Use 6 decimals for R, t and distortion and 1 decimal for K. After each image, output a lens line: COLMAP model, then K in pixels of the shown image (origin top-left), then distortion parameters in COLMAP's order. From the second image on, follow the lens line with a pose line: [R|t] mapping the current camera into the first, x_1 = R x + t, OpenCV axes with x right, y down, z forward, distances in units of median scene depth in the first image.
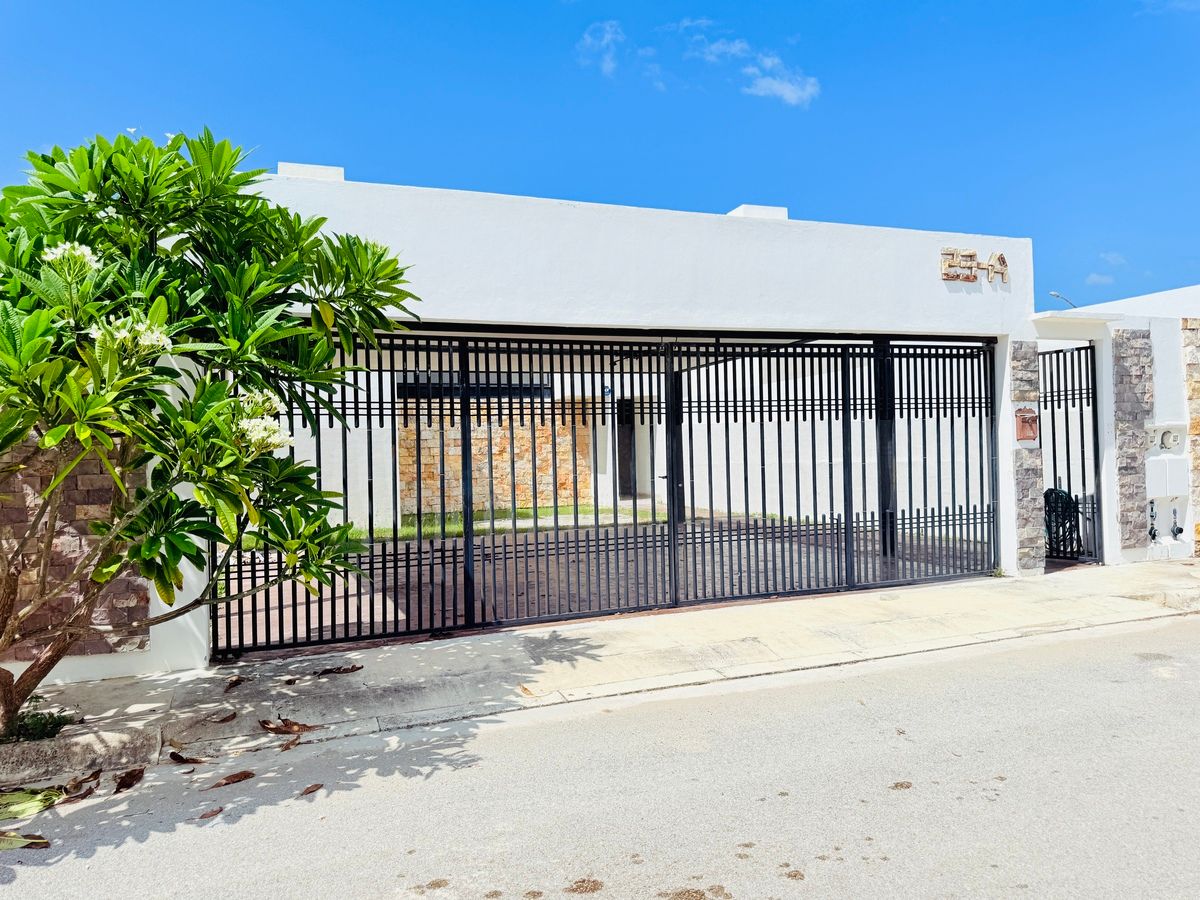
lens RADIAL K [[876.8, 0, 524.4], [0, 876.8, 449.6], [0, 0, 1]] dist [0.080207, -0.103539]
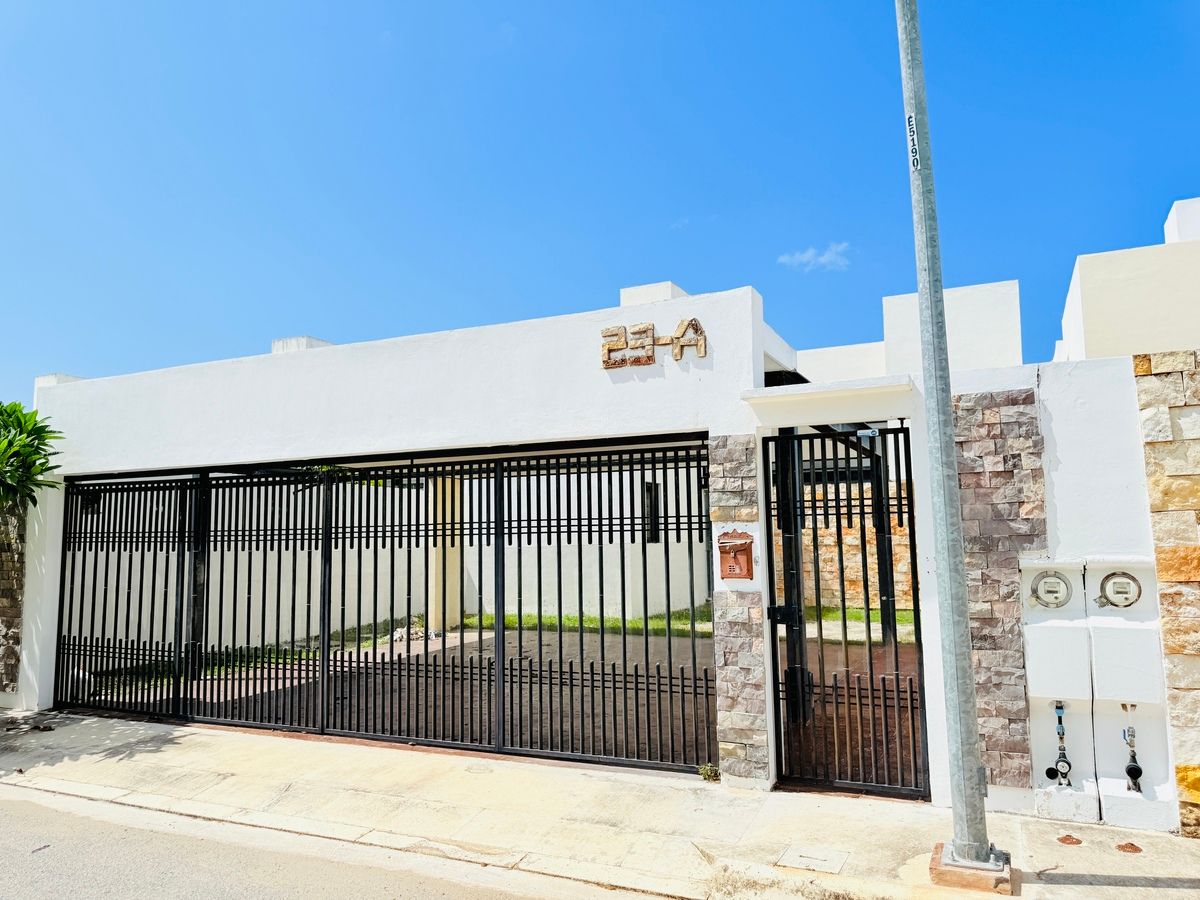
lens RADIAL K [[876.8, 0, 524.4], [0, 876.8, 449.6], [0, 0, 1]] dist [0.080207, -0.103539]
pose [[0.667433, -0.068259, -0.741535, 0.990435], [-0.017062, 0.994127, -0.106868, -0.034946], [0.744475, 0.083979, 0.662348, 0.437287]]
